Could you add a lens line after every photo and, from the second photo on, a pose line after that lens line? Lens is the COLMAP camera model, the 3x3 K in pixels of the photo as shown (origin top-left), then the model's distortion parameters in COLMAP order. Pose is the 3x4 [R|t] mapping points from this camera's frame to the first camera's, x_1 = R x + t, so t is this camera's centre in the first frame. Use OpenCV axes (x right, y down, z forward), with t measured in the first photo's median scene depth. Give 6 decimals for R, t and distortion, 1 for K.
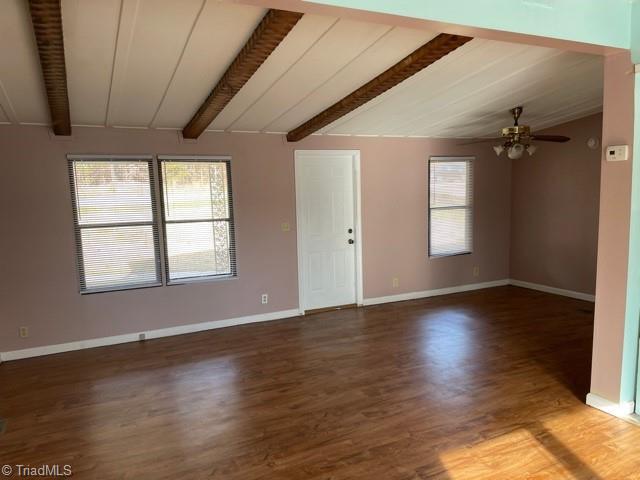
lens RADIAL K [[486.7, 0, 317.5], [0, 486.7, 244.2], [0, 0, 1]] dist [0.102129, -0.143957]
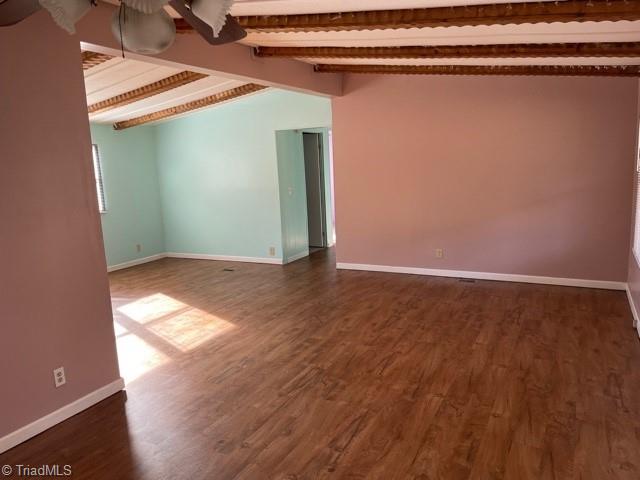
lens RADIAL K [[486.7, 0, 317.5], [0, 486.7, 244.2], [0, 0, 1]] dist [0.102129, -0.143957]
pose [[-0.805591, 0.163697, -0.569408, 0.774422], [-0.000825, 0.960762, 0.277373, -0.249125], [0.592471, 0.223919, -0.773847, 2.005005]]
